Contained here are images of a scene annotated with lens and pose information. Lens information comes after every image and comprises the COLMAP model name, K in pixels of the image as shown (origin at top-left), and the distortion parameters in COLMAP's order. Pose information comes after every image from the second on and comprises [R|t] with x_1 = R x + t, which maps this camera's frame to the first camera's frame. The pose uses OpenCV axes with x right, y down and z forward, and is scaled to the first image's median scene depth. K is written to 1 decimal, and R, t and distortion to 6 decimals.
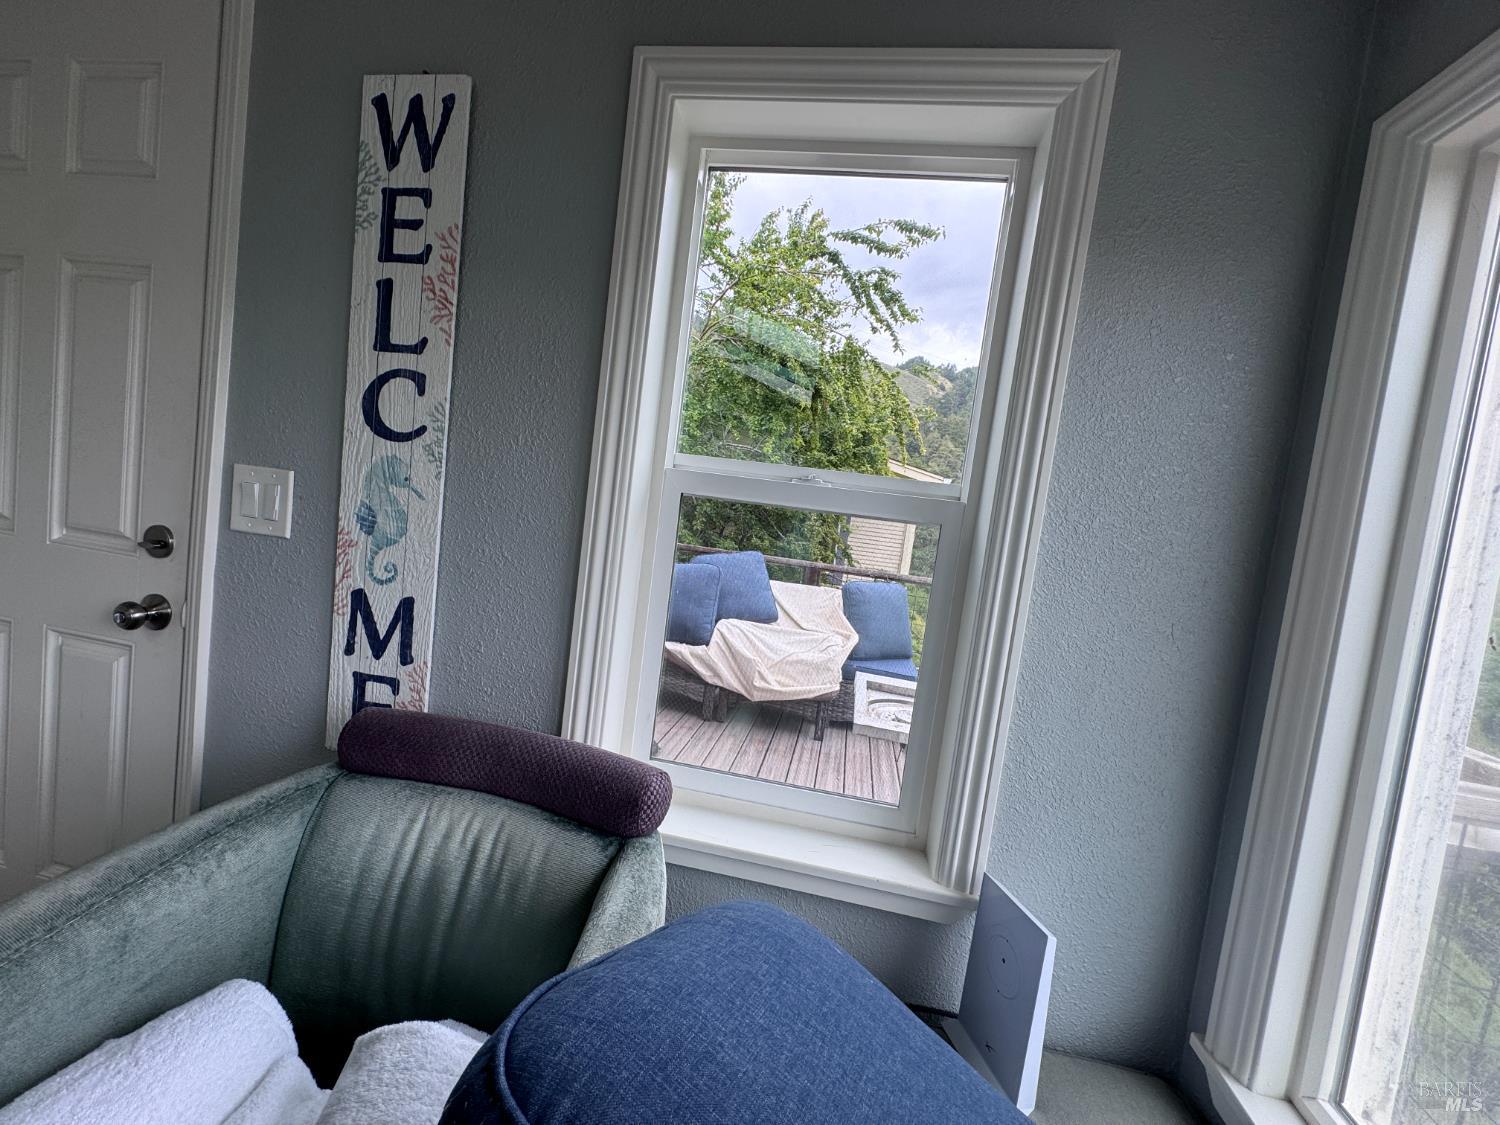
lens RADIAL K [[601.4, 0, 751.5], [0, 601.4, 553.9], [0, 0, 1]] dist [-0.003217, 0.000574]
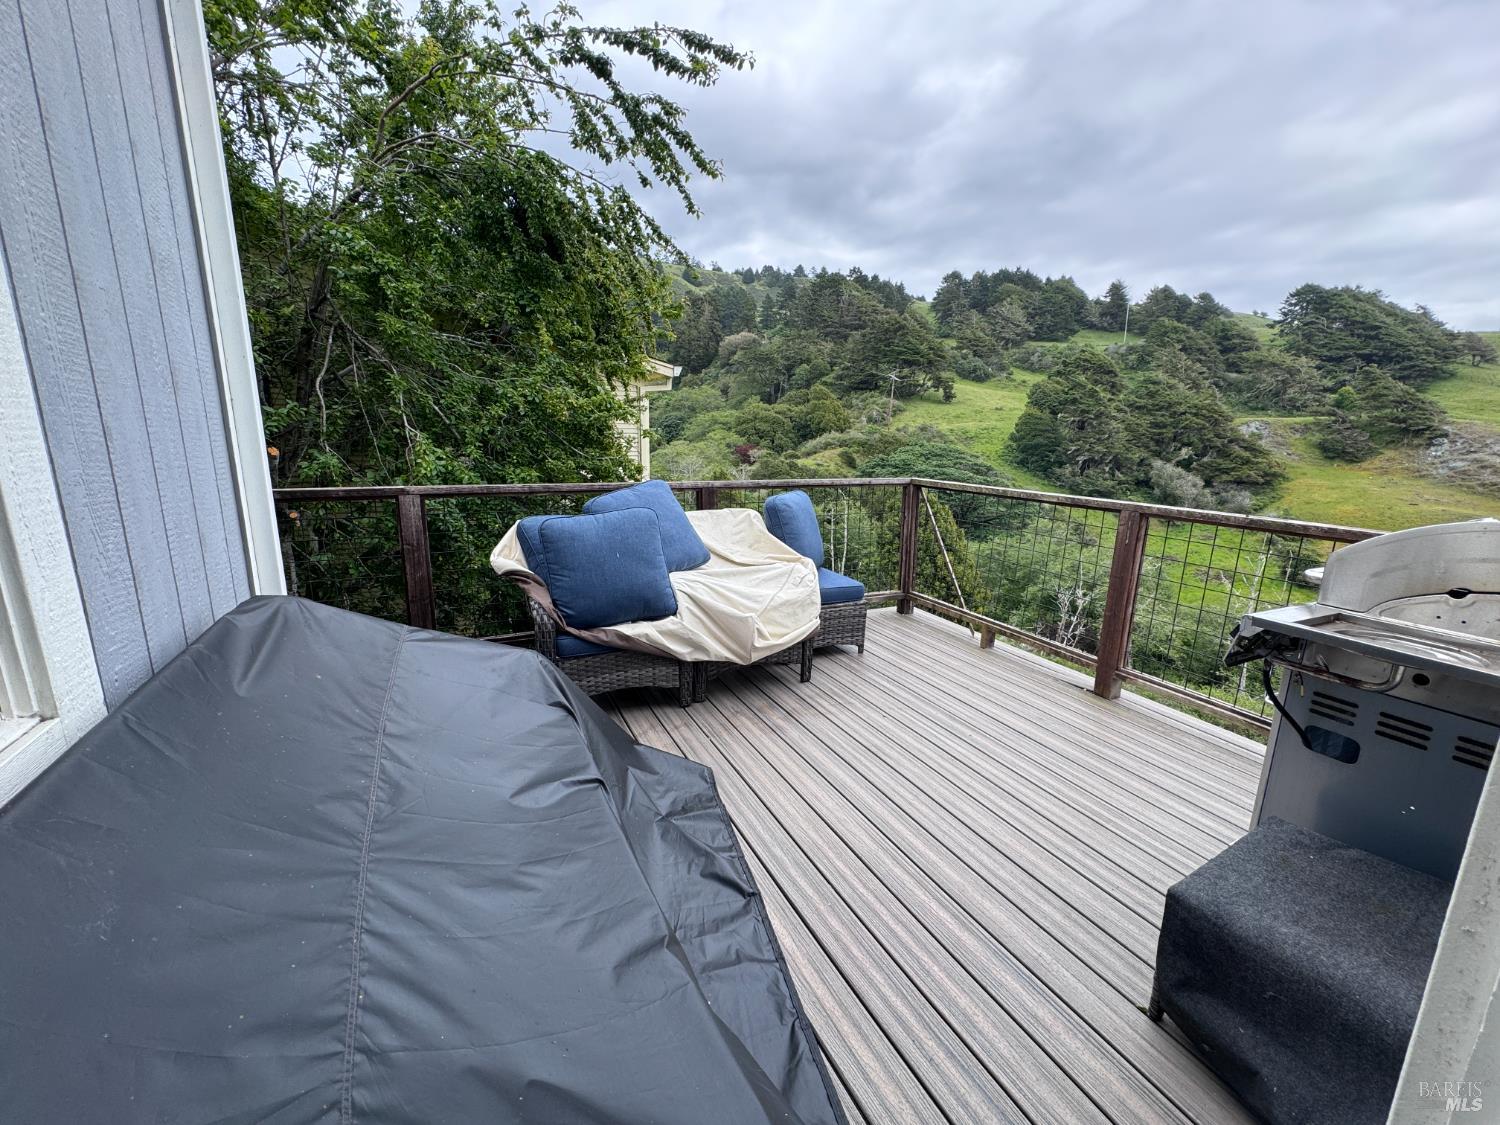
lens RADIAL K [[601.4, 0, 747.4], [0, 601.4, 561.5], [0, 0, 1]] dist [-0.003217, 0.000574]
pose [[0.804613, -0.227852, 0.548345, -0.287472], [0.125384, 0.967822, 0.218173, -0.046370], [-0.580411, -0.106791, 0.807291, 0.255400]]
